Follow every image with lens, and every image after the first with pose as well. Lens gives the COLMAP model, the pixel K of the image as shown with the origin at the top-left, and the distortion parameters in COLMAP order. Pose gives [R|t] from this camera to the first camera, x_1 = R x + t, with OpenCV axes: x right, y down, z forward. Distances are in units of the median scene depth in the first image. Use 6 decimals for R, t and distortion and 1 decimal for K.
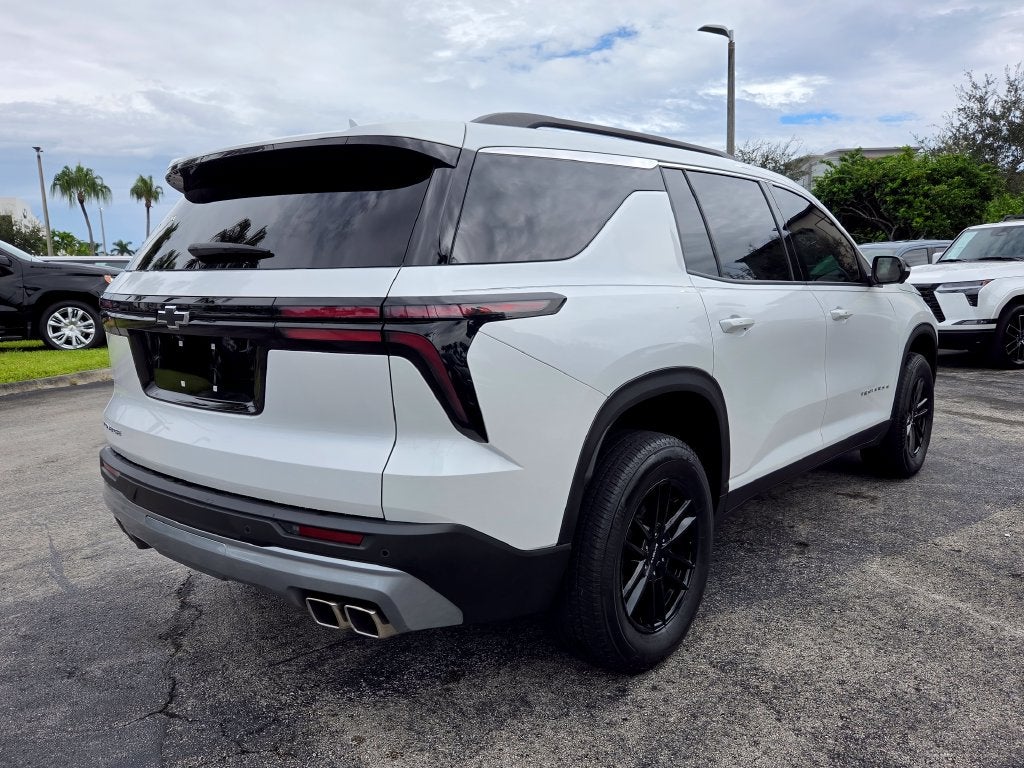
lens RADIAL K [[799.6, 0, 522.4], [0, 799.6, 398.0], [0, 0, 1]] dist [0.064958, -0.057259]
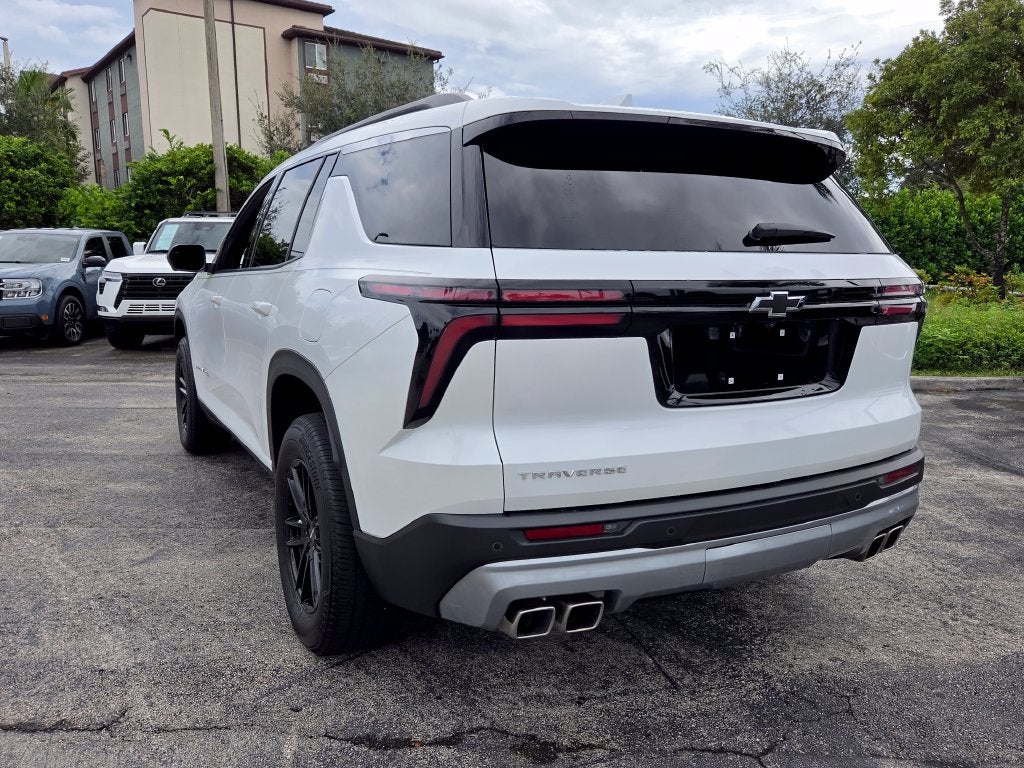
lens RADIAL K [[803.9, 0, 523.9], [0, 803.9, 384.4], [0, 0, 1]] dist [0.085386, -0.088101]
pose [[0.366946, -0.123545, 0.922002, -1.281327], [0.129433, 0.988281, 0.080914, -0.111142], [-0.921194, 0.089646, 0.378637, 0.852847]]
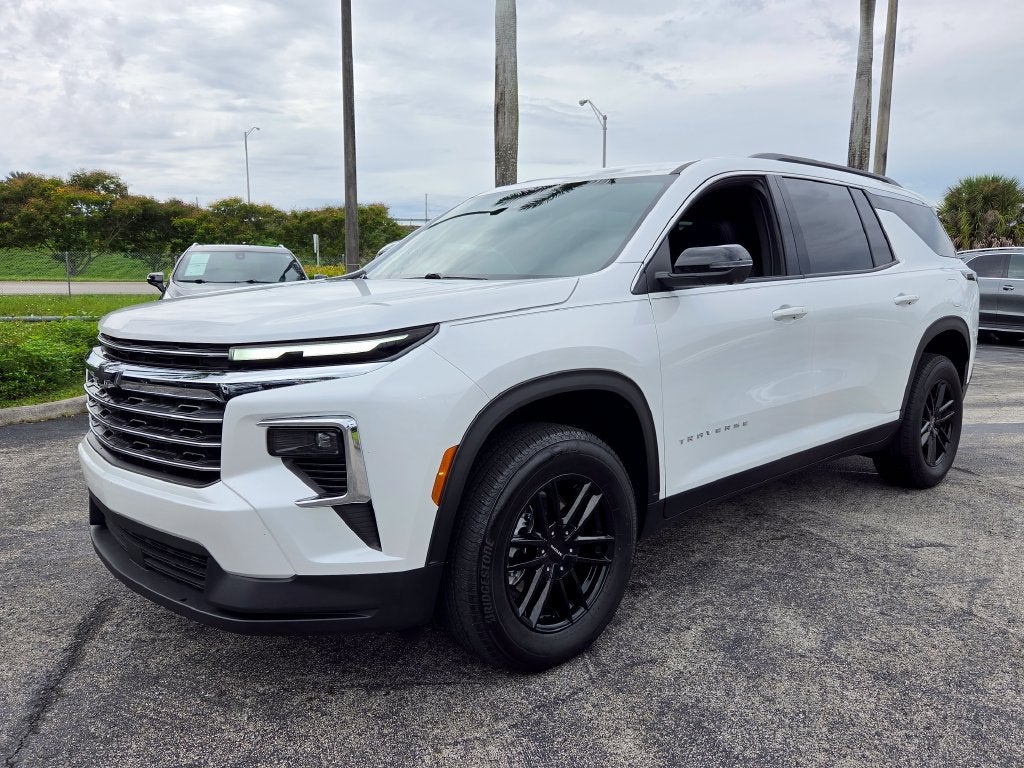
lens RADIAL K [[803.9, 0, 523.9], [0, 803.9, 384.4], [0, 0, 1]] dist [0.085386, -0.088101]
pose [[-0.994007, 0.009055, 0.108940, 0.295956], [0.038799, 0.960904, 0.274151, -0.498952], [-0.102199, 0.276735, -0.955496, 3.395210]]
